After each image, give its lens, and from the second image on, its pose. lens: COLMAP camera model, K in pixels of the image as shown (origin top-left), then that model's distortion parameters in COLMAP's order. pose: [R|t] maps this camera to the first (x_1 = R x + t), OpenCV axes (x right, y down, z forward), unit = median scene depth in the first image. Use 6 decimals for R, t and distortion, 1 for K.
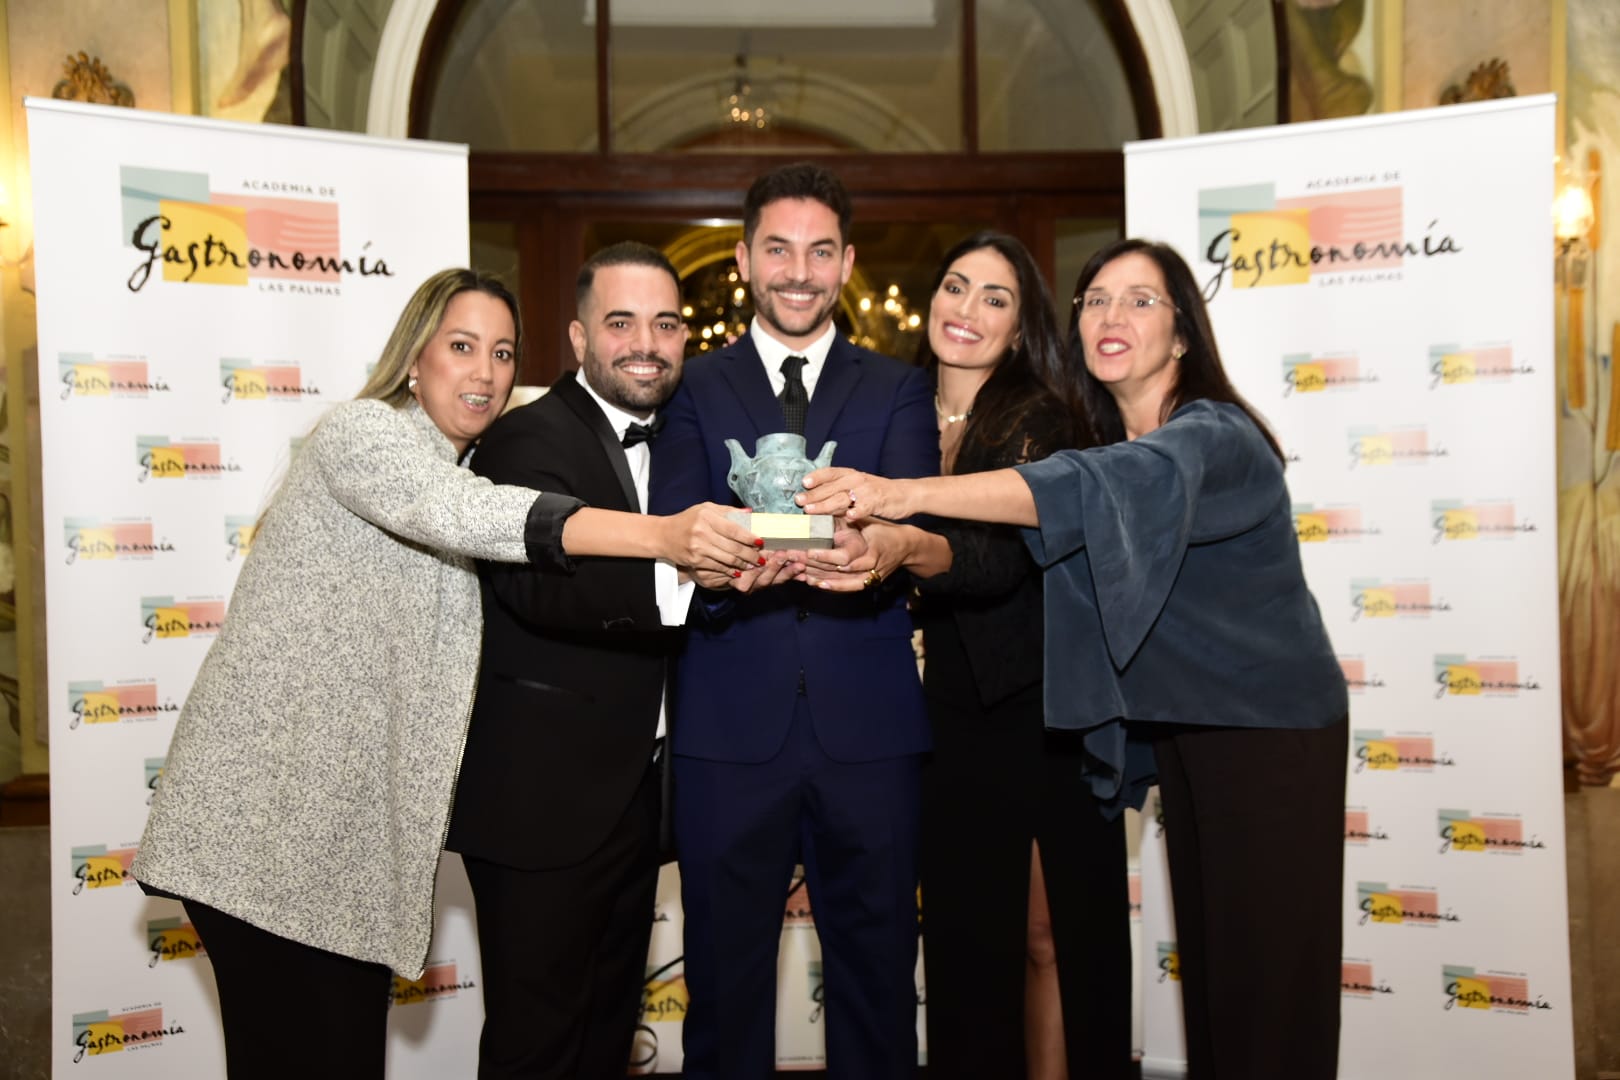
lens RADIAL K [[1998.6, 0, 759.4], [0, 1998.6, 543.0], [0, 0, 1]] dist [0.089275, 0.000000]
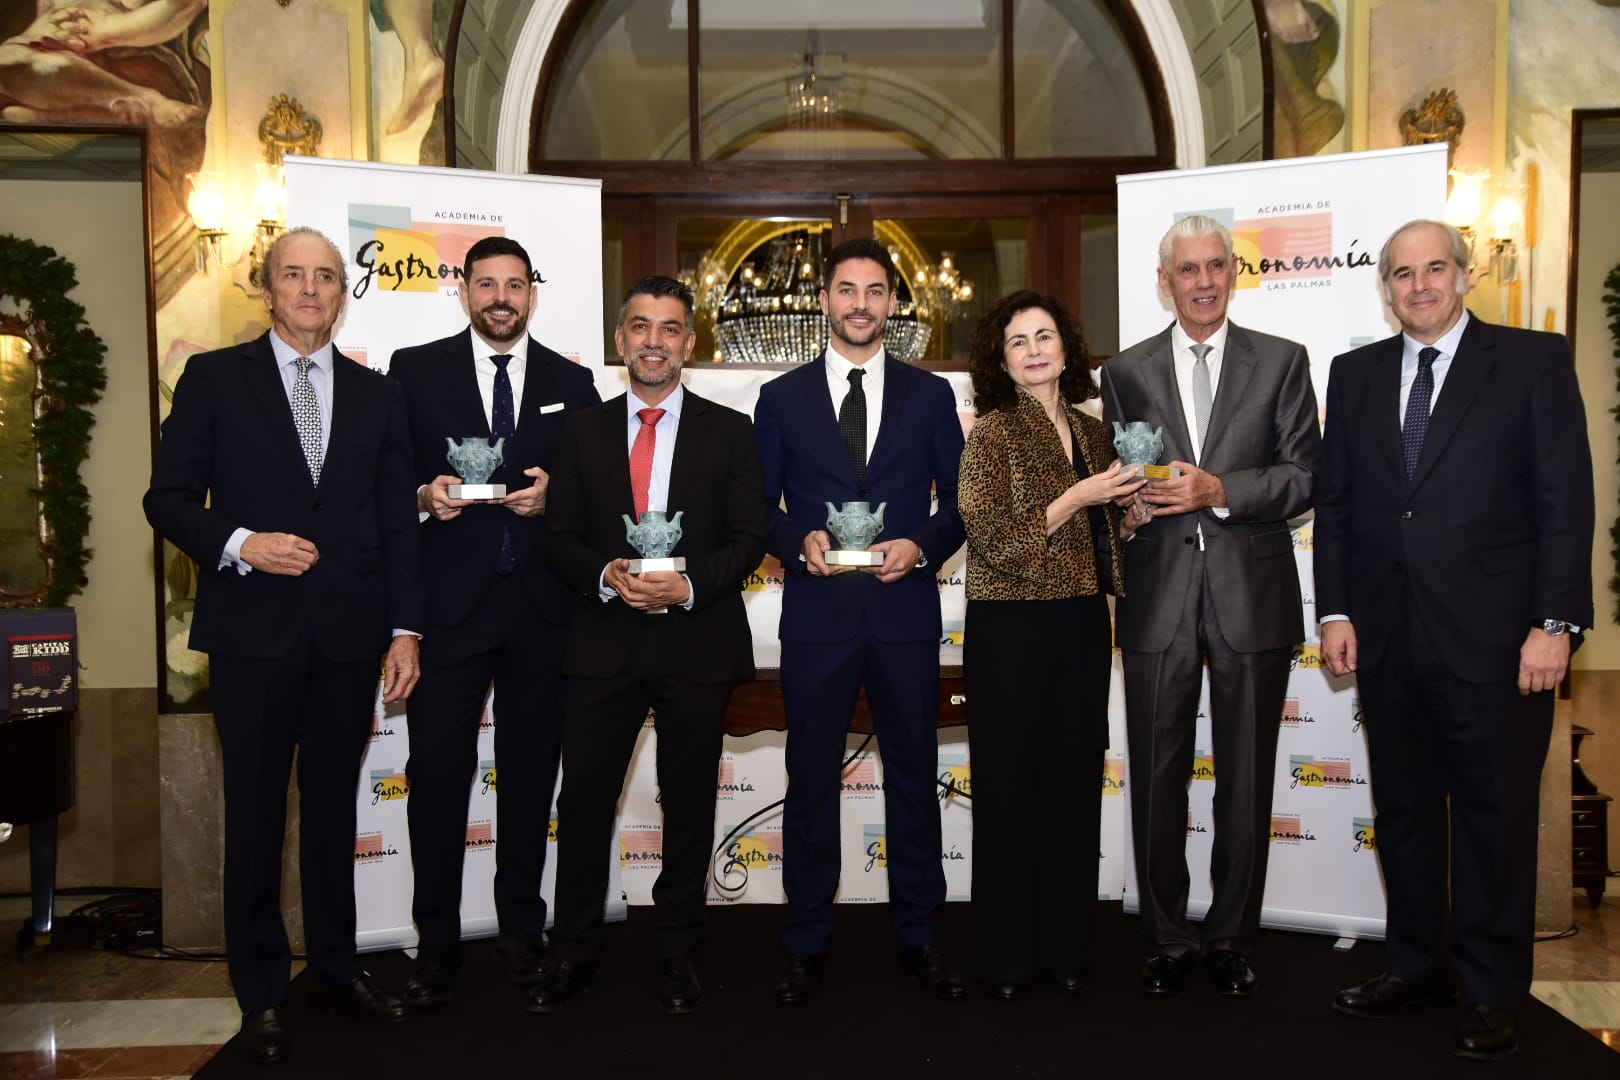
lens RADIAL K [[2124.1, 0, 758.0], [0, 2124.1, 589.5], [0, 0, 1]] dist [0.061428, 0.000000]
pose [[0.999611, 0.004430, -0.027544, -0.005959], [-0.003288, 0.999137, 0.041397, 0.005840], [0.027703, -0.041290, 0.998763, -0.310514]]
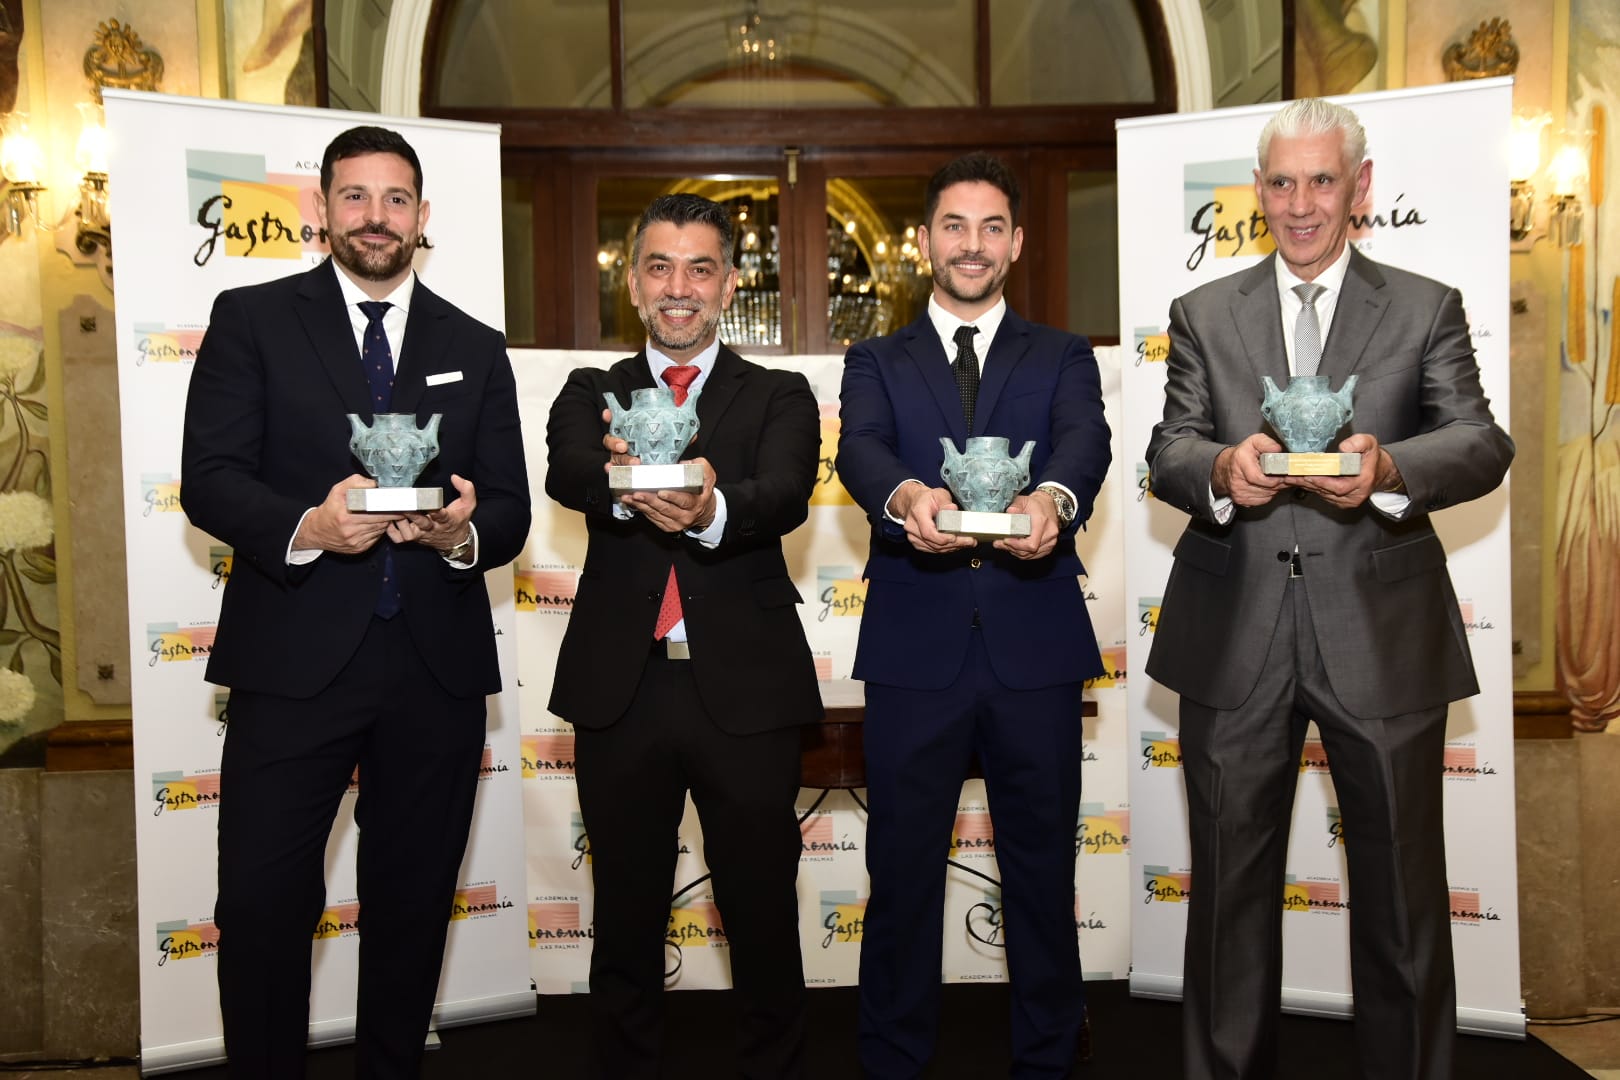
lens RADIAL K [[2354.4, 0, 784.3], [0, 2354.4, 540.0], [0, 0, 1]] dist [0.224966, 0.000000]
pose [[0.999972, -0.002799, 0.006898, -0.003222], [0.002691, 0.999876, 0.015506, 0.003138], [-0.006940, -0.015487, 0.999856, -0.229262]]
